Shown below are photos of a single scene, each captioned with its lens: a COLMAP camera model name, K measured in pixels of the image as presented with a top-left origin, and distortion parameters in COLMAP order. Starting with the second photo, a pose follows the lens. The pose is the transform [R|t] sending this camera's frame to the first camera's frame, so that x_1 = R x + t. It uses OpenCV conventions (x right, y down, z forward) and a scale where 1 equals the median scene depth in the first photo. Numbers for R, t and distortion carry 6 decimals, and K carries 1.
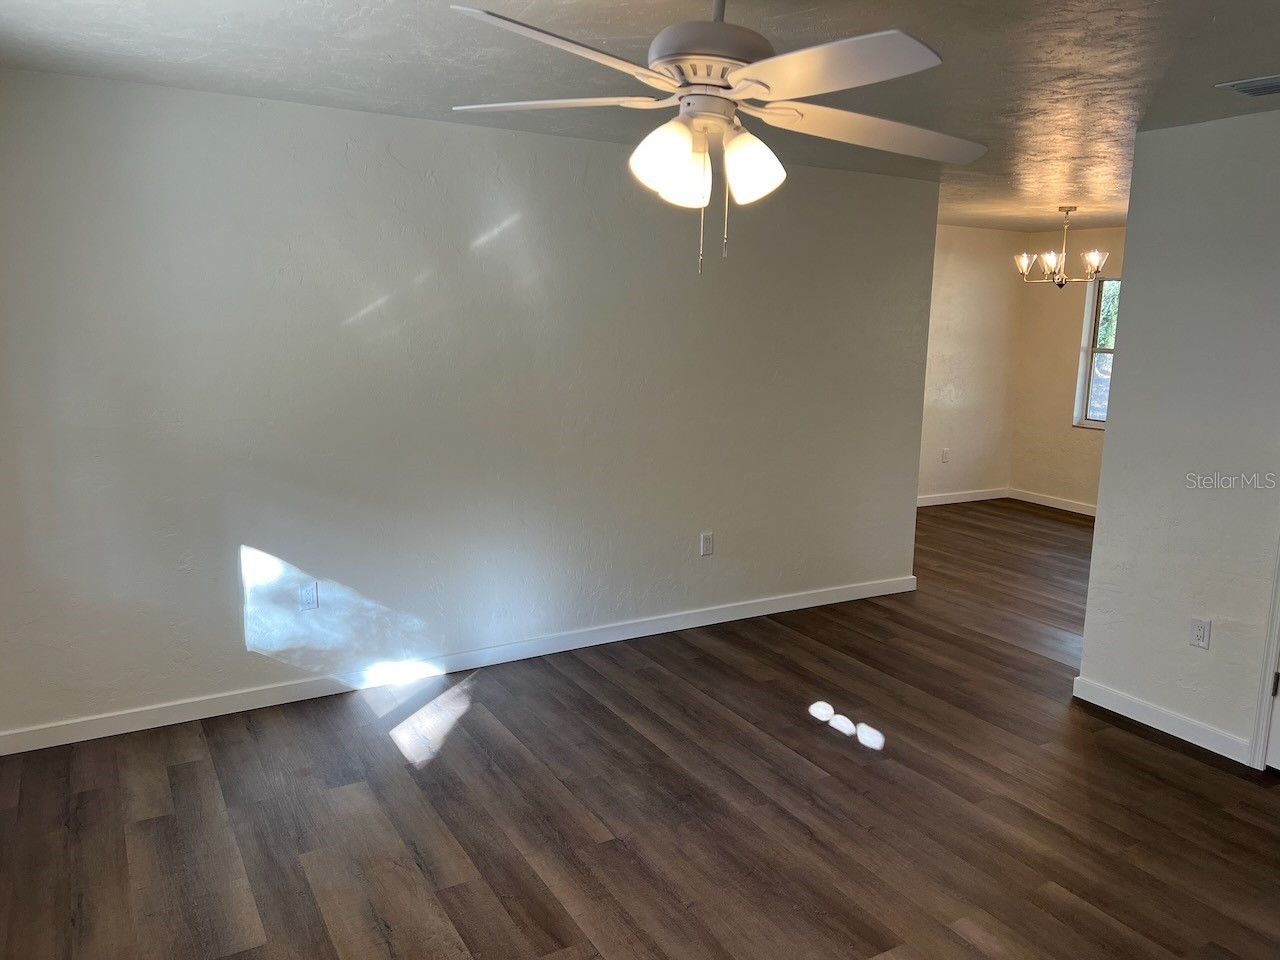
lens RADIAL K [[948.9, 0, 625.9], [0, 948.9, 458.7], [0, 0, 1]] dist [0.001856, -0.001810]
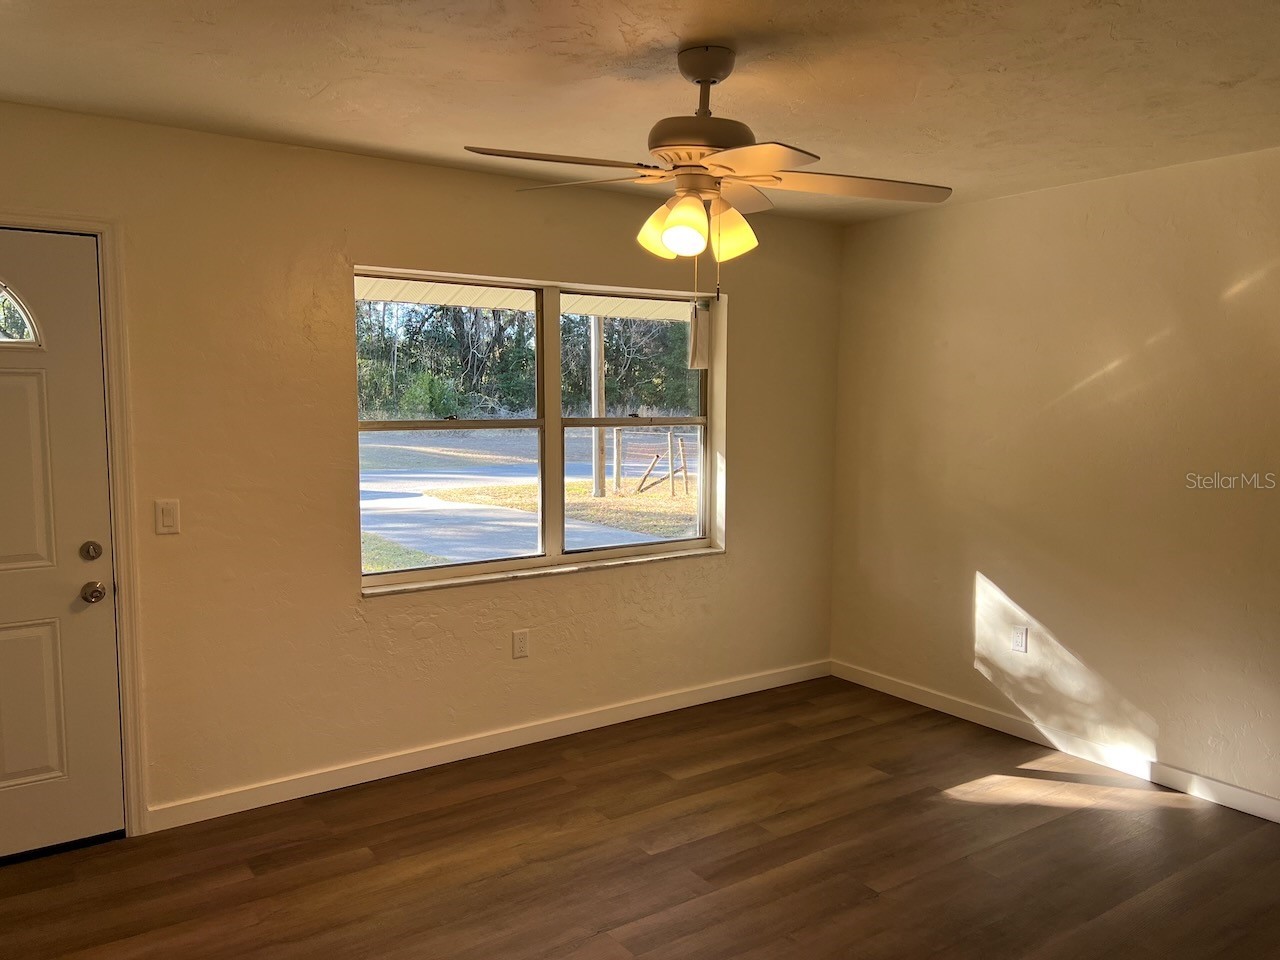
lens RADIAL K [[948.9, 0, 625.9], [0, 948.9, 458.7], [0, 0, 1]] dist [0.001856, -0.001810]
pose [[0.077119, 0.062980, -0.995031, 0.799206], [-0.152510, 0.987003, 0.050652, -0.050016], [0.985288, 0.147846, 0.085722, 0.507224]]
